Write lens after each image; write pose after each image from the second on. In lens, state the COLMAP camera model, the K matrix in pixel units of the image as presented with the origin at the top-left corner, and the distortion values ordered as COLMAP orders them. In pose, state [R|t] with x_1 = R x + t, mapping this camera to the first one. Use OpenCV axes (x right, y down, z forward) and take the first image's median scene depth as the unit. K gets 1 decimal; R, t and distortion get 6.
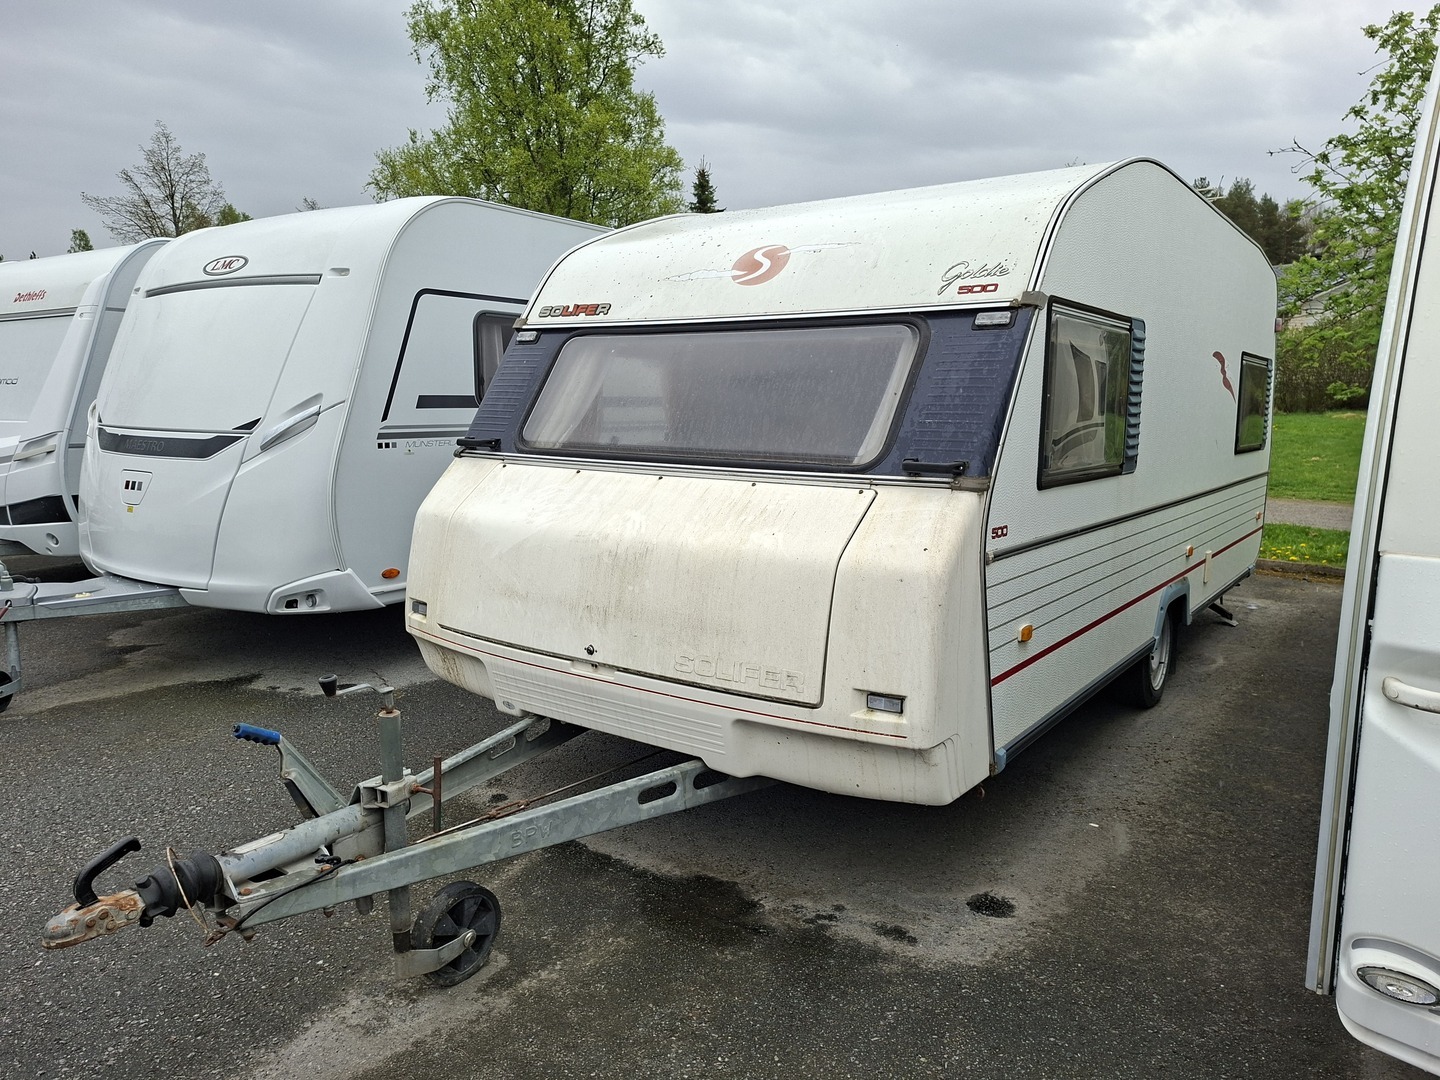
lens RADIAL K [[986.7, 0, 720.0], [0, 986.7, 540.0], [0, 0, 1]] dist [0.129442, -0.166436]
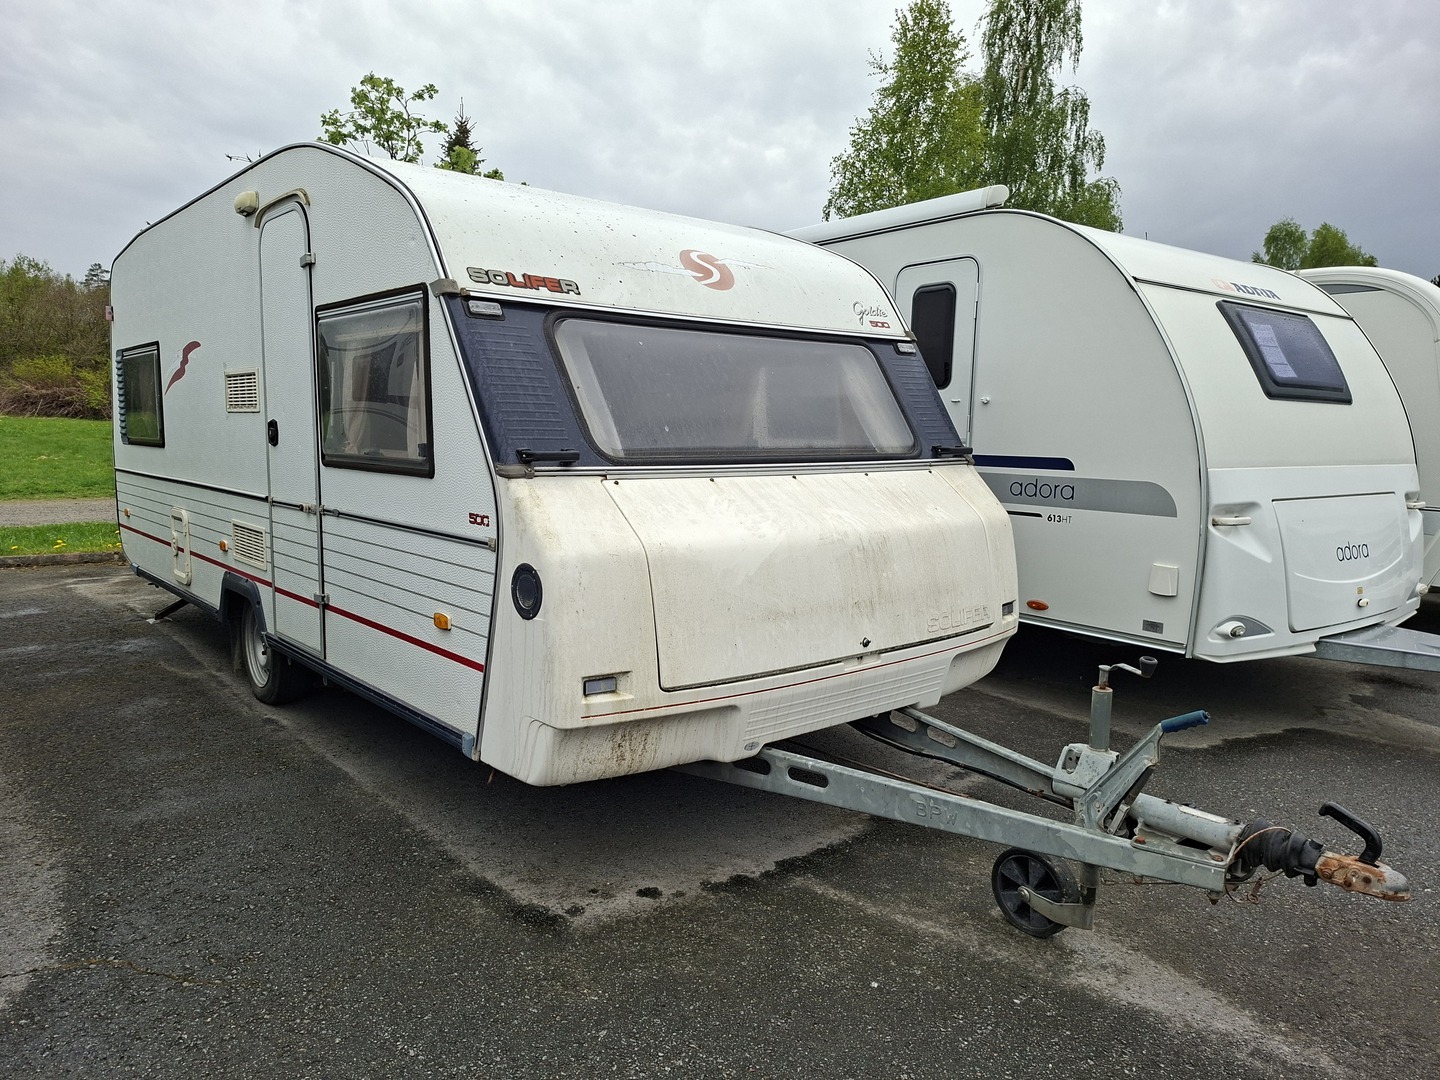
lens RADIAL K [[986.7, 0, 720.0], [0, 986.7, 540.0], [0, 0, 1]] dist [0.129442, -0.166436]
pose [[0.244307, -0.131142, 0.960789, -1.088373], [0.114773, 0.987759, 0.105639, -0.116340], [-0.962882, 0.084464, 0.256368, 0.817735]]
